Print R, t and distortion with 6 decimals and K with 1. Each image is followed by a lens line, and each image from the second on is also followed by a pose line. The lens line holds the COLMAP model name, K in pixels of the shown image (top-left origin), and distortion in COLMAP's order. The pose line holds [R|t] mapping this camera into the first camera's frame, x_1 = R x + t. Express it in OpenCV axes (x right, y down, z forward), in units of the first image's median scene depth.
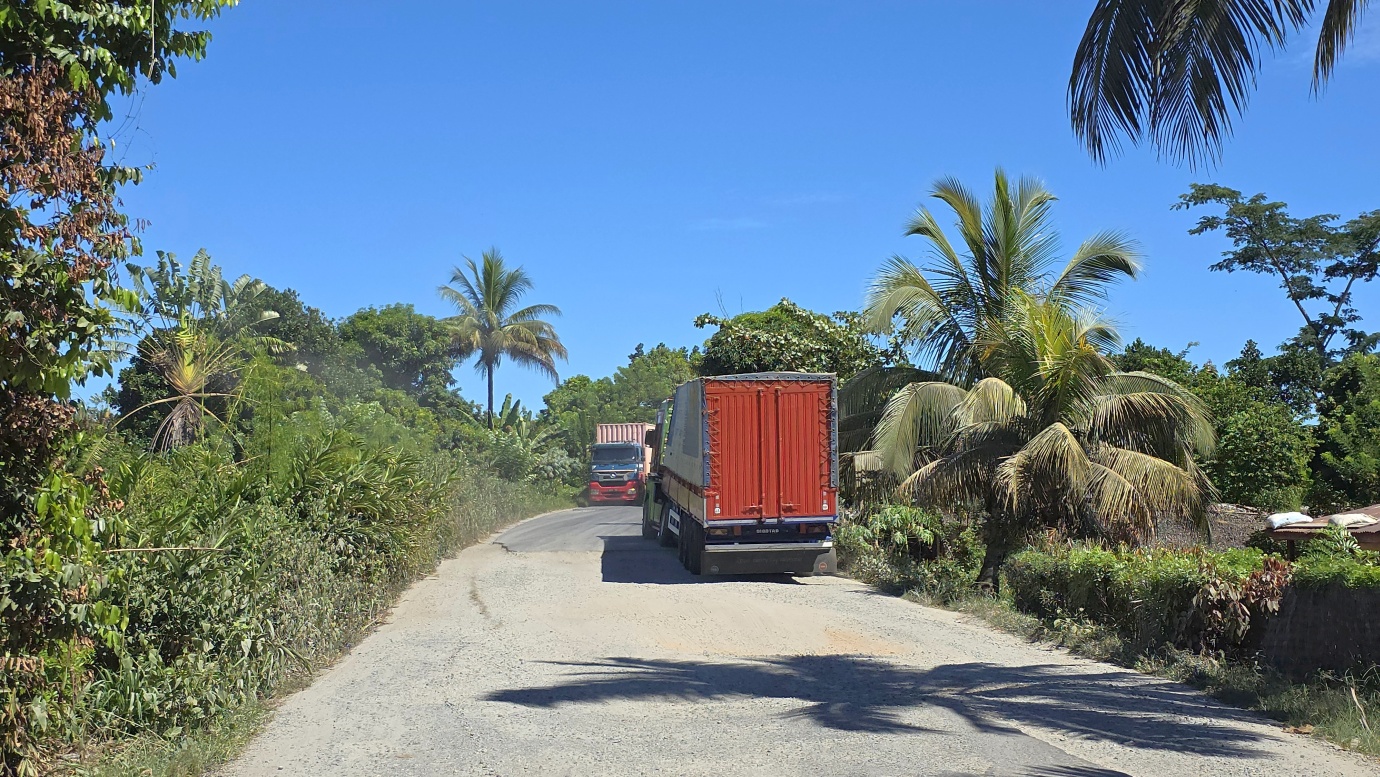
lens RADIAL K [[1814.2, 0, 647.7], [0, 1814.2, 390.3], [0, 0, 1]] dist [0.216752, -0.807278]
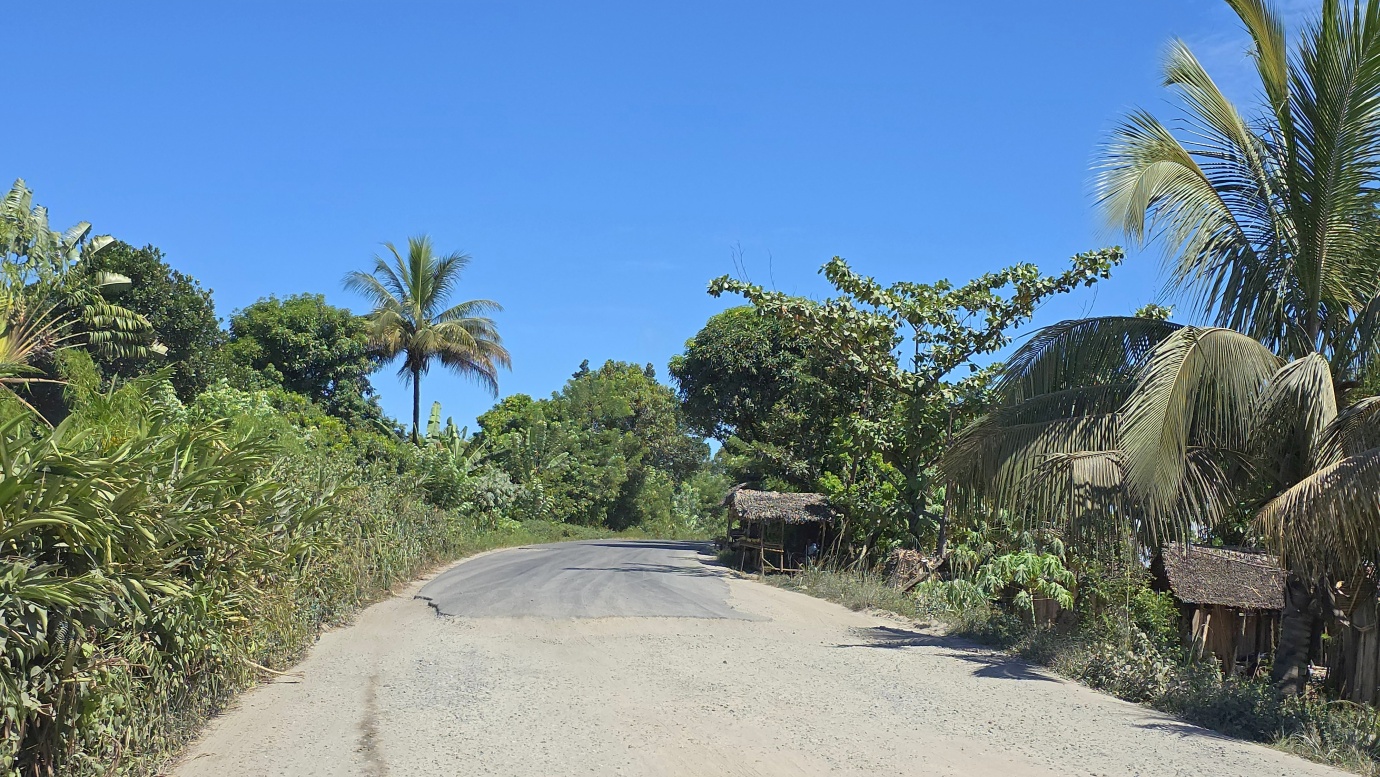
lens RADIAL K [[1814.2, 0, 647.7], [0, 1814.2, 390.3], [0, 0, 1]] dist [0.216752, -0.807278]
pose [[0.998916, 0.024142, 0.039812, -0.015381], [-0.023245, 0.999469, -0.022838, 0.012027], [-0.040342, 0.021887, 0.998946, 0.179283]]
